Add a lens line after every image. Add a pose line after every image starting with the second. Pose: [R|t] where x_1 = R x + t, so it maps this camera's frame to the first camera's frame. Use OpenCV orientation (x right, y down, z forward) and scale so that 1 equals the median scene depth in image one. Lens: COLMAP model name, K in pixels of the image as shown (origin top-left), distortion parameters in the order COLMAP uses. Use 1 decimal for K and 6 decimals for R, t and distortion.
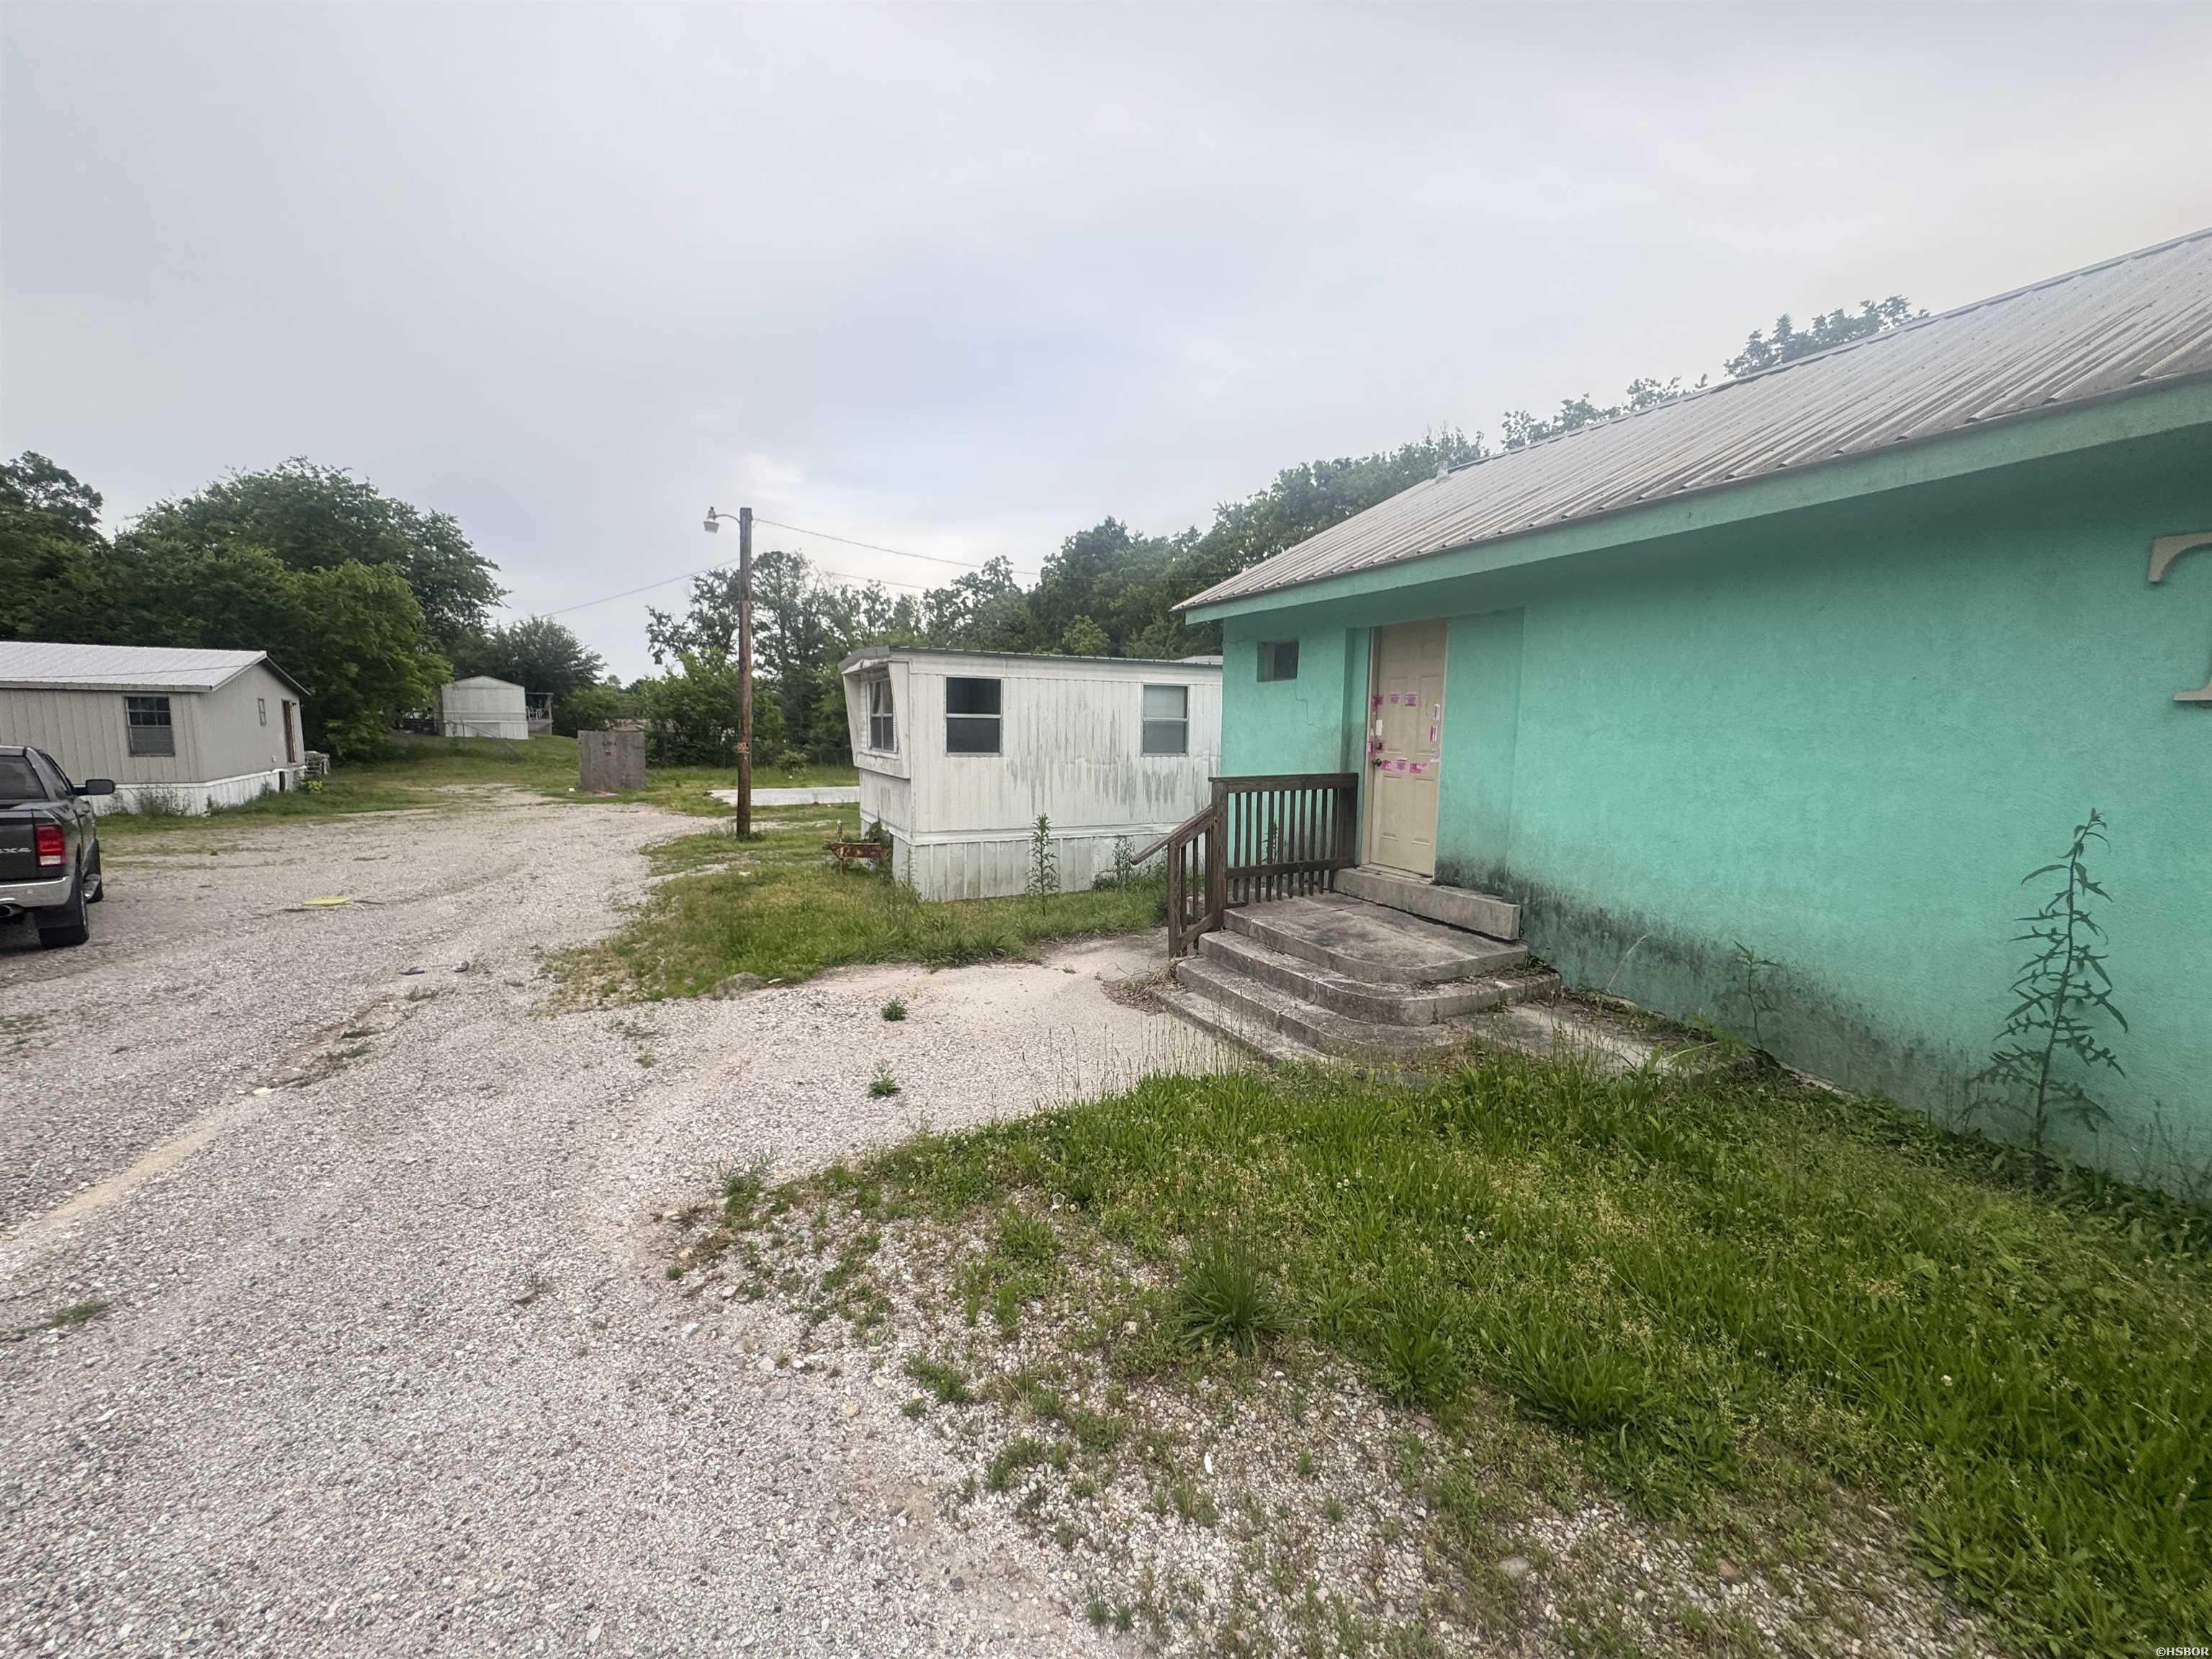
lens RADIAL K [[889.2, 0, 1108.5], [0, 889.2, 826.0], [0, 0, 1]] dist [0.000284, -0.000377]
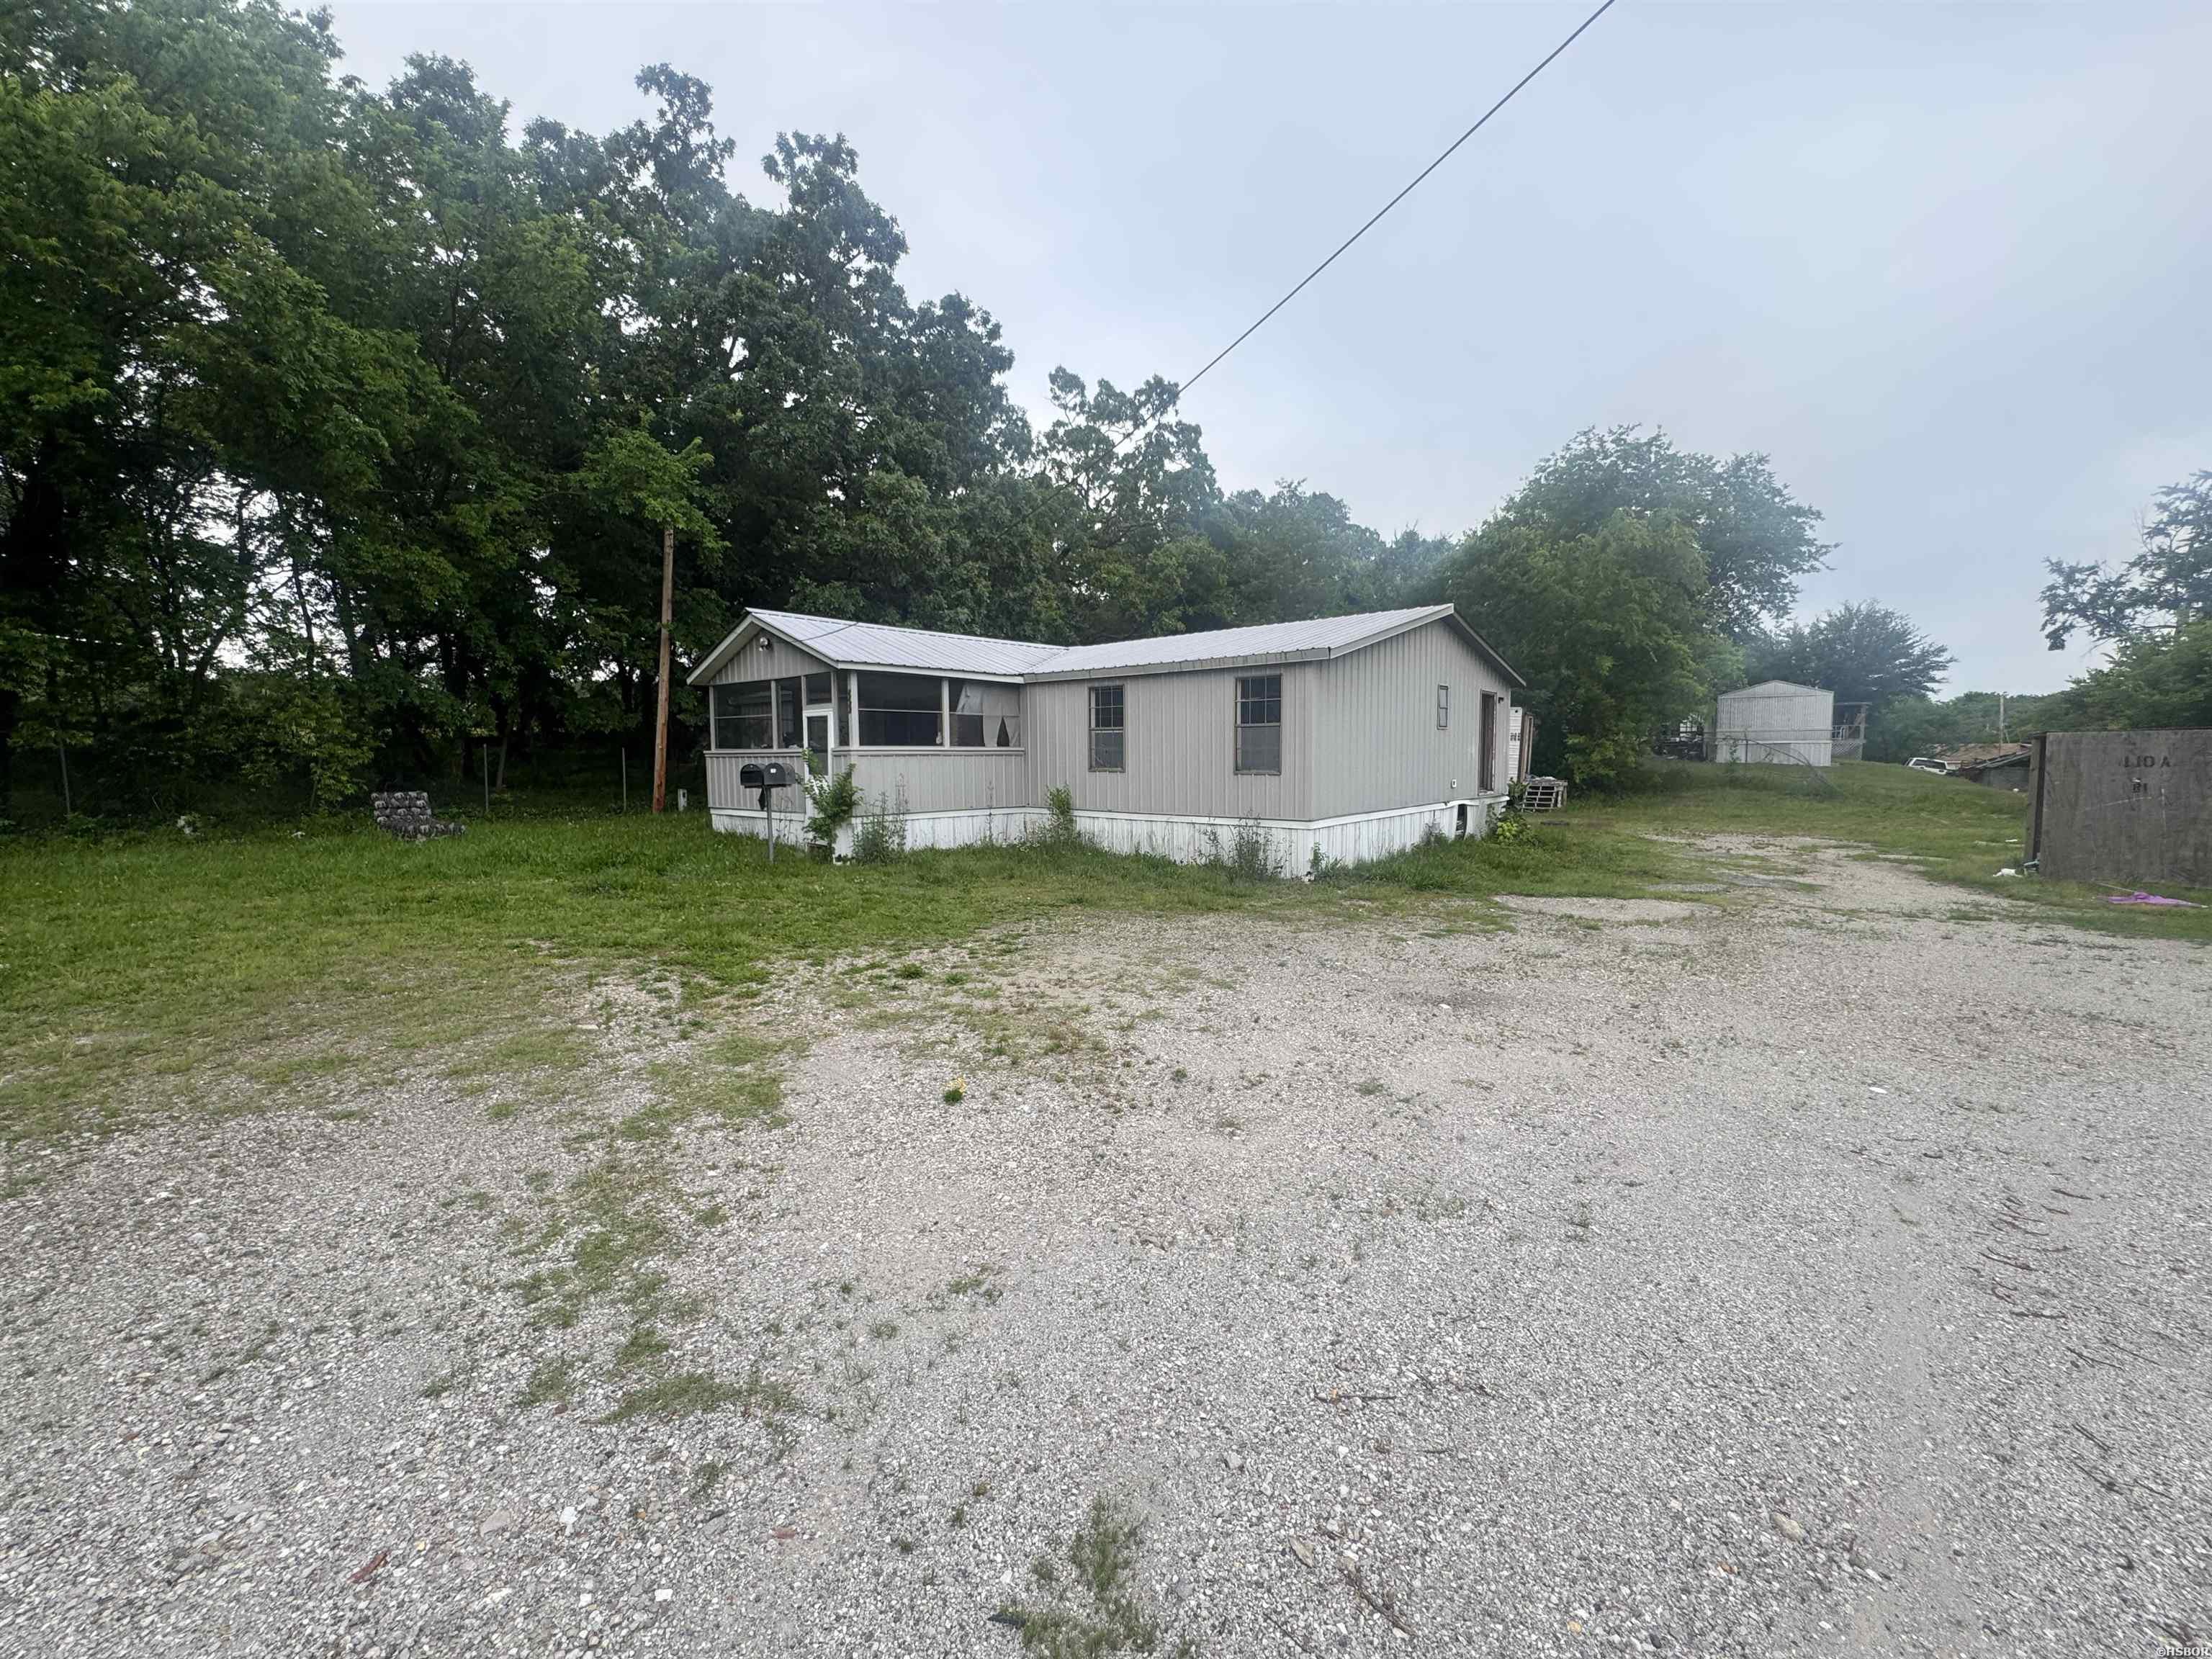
lens RADIAL K [[889.2, 0, 1108.4], [0, 889.2, 827.1], [0, 0, 1]] dist [0.000284, -0.000377]
pose [[0.332689, 0.061173, -0.941051, -0.295524], [-0.095846, 0.994920, 0.030790, -0.028406], [0.938153, 0.079953, 0.336862, 0.385878]]
